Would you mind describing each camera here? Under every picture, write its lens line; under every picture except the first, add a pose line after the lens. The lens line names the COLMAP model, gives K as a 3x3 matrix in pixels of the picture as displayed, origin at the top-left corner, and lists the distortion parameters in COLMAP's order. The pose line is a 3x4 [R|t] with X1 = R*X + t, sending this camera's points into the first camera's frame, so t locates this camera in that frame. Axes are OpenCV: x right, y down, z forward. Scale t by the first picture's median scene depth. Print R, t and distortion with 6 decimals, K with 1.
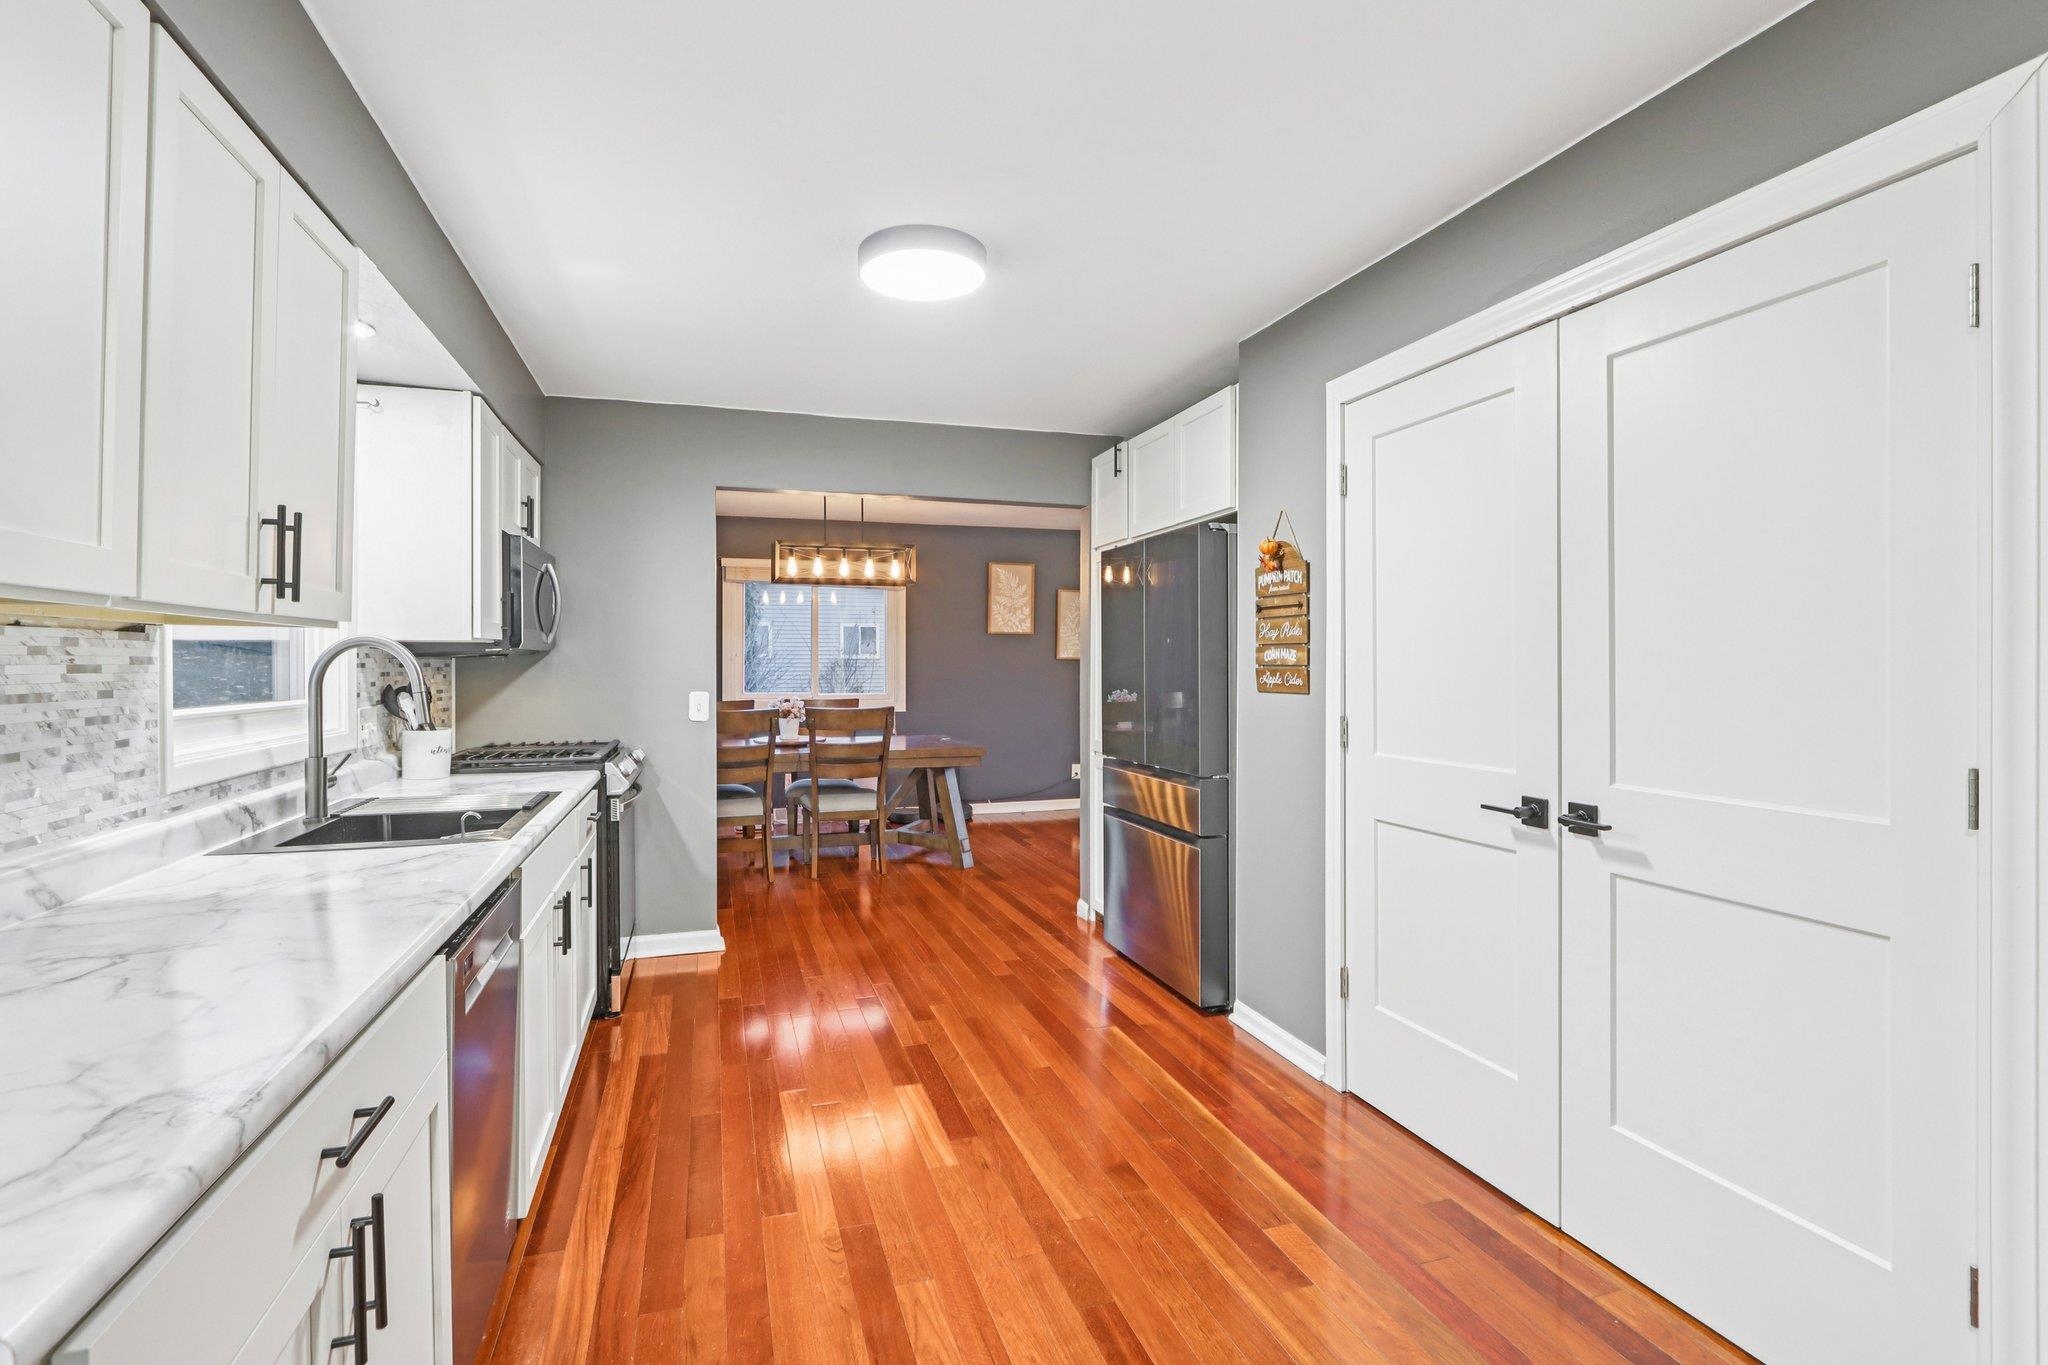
lens RADIAL K [[972.7, 0, 1004.9], [0, 972.7, 646.1], [0, 0, 1]] dist [-0.011211, 0.001575]
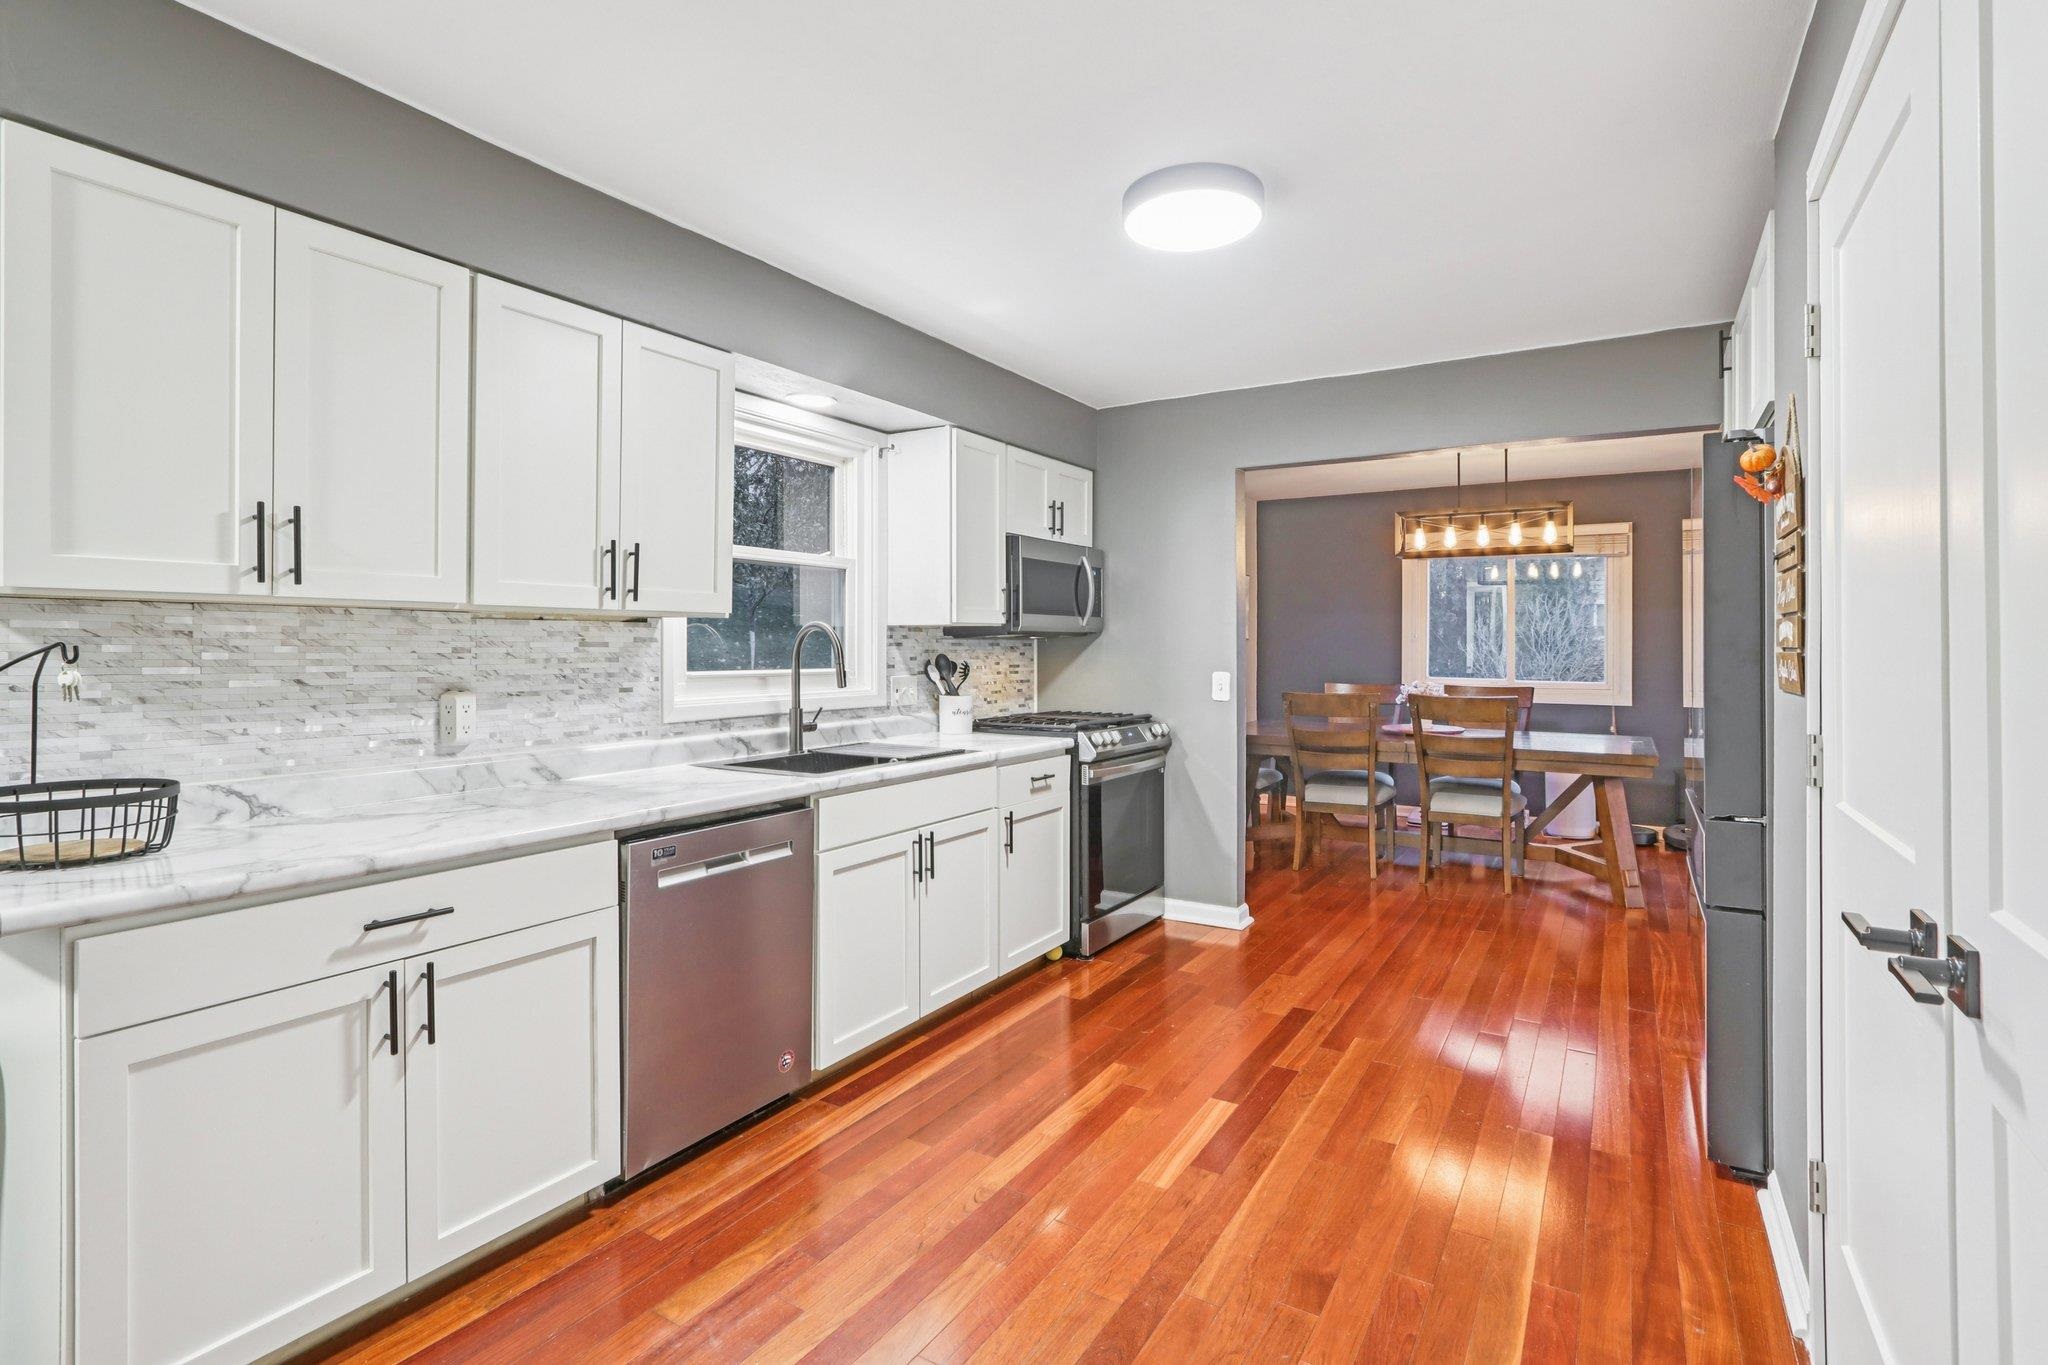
lens RADIAL K [[972.7, 0, 1036.1], [0, 972.7, 635.5], [0, 0, 1]] dist [-0.011211, 0.001575]
pose [[0.660824, -0.003818, -0.750531, 0.500215], [0.008597, 0.999960, 0.002483, 0.006151], [0.750492, -0.008093, 0.660830, 0.272149]]
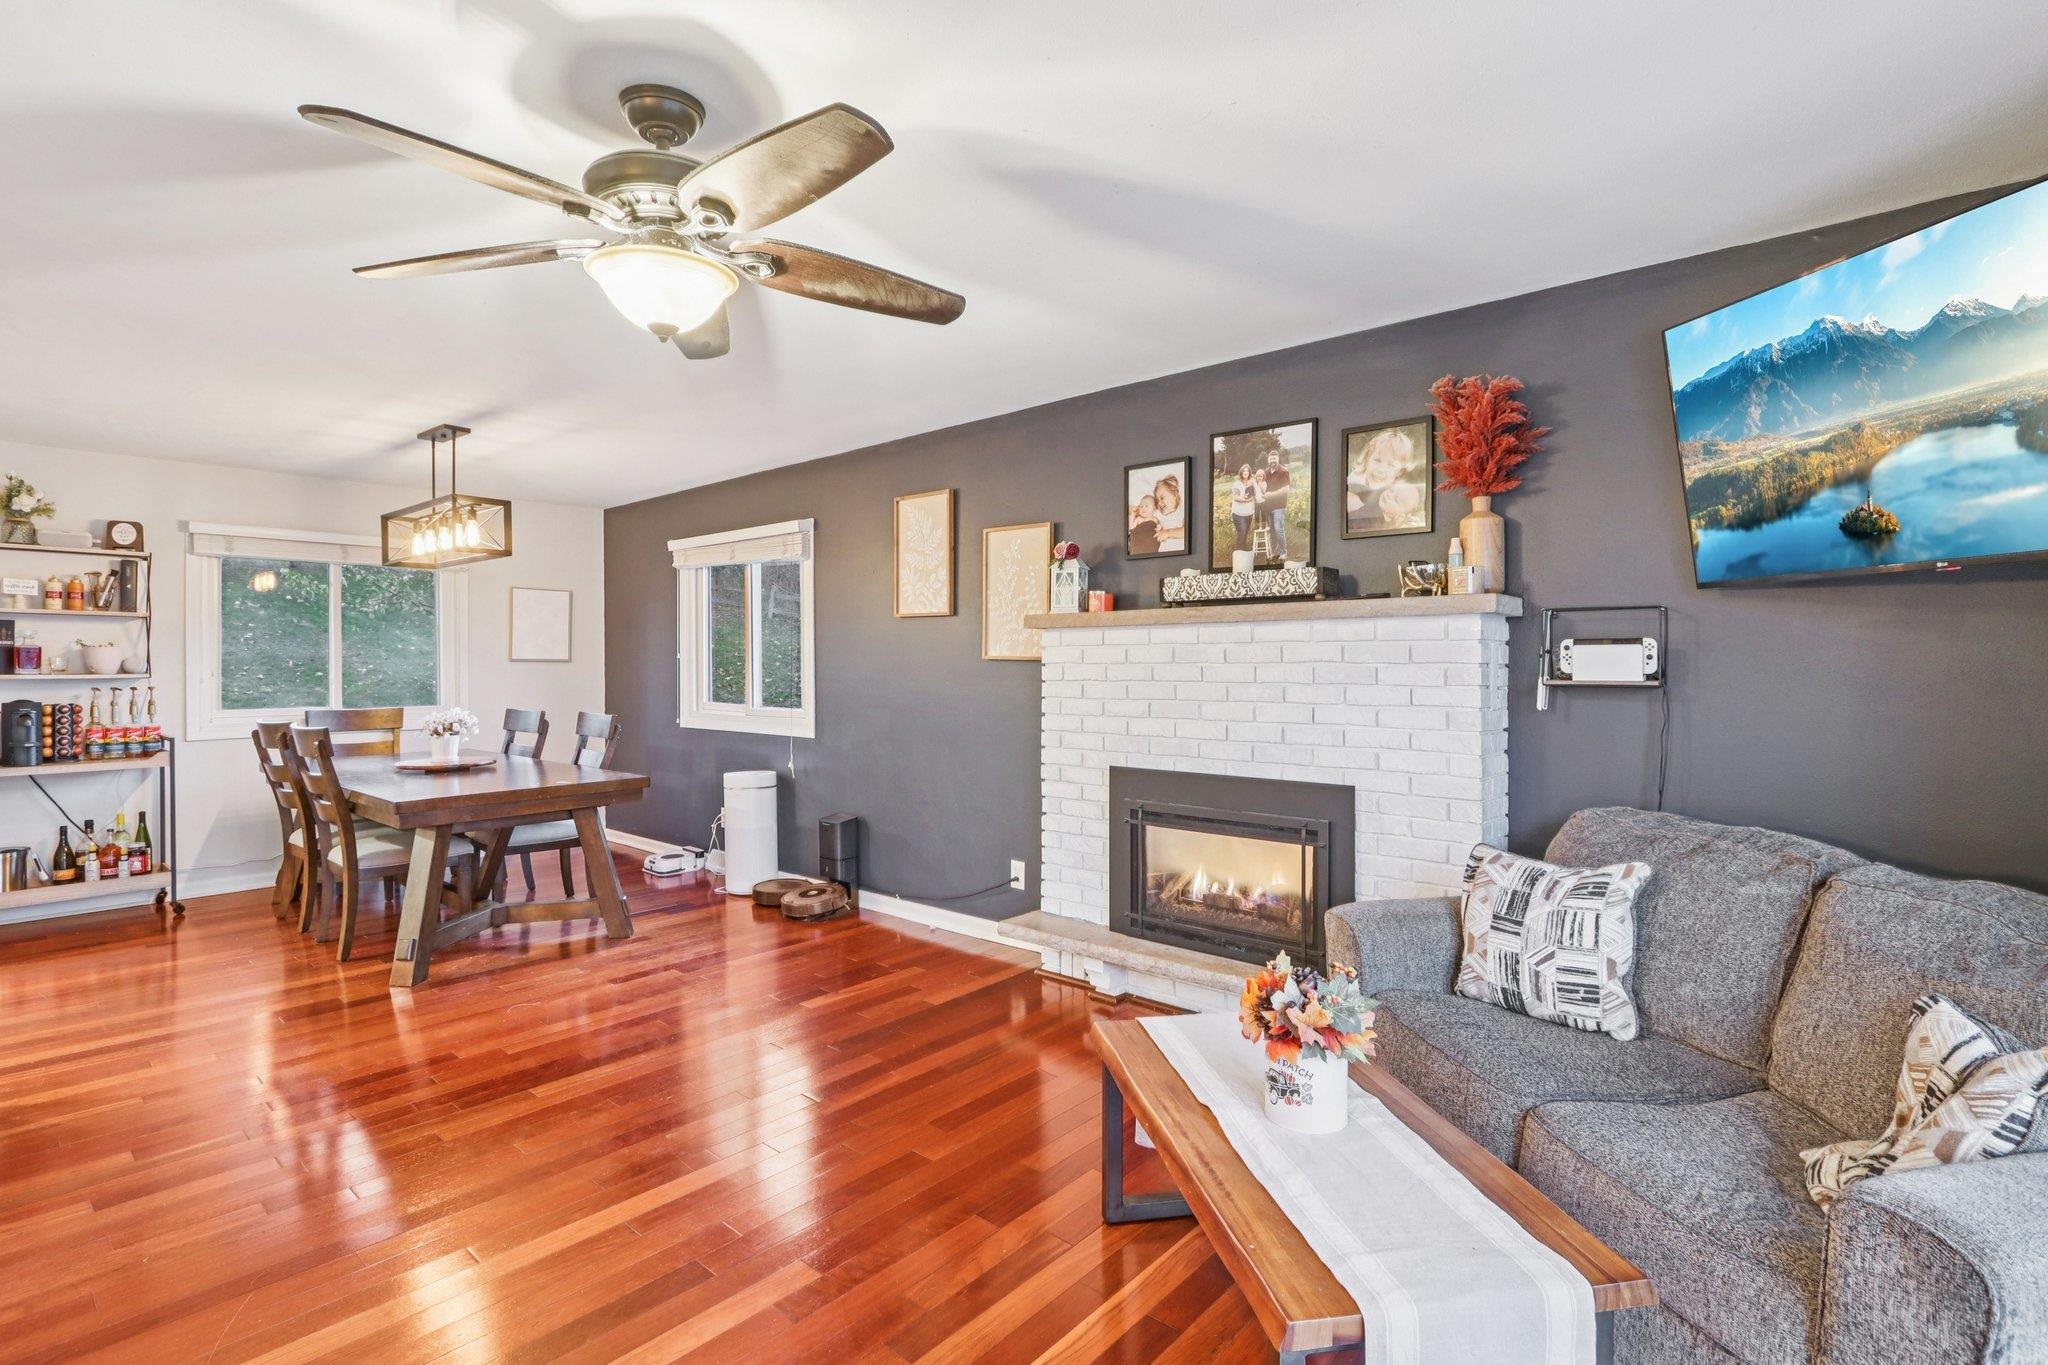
lens RADIAL K [[972.7, 0, 1019.4], [0, 972.7, 673.0], [0, 0, 1]] dist [-0.011211, 0.001575]
pose [[0.527124, 0.003420, -0.849782, 1.591052], [0.017098, 0.999747, 0.014629, 0.042033], [0.849617, -0.022241, 0.526932, 2.235936]]
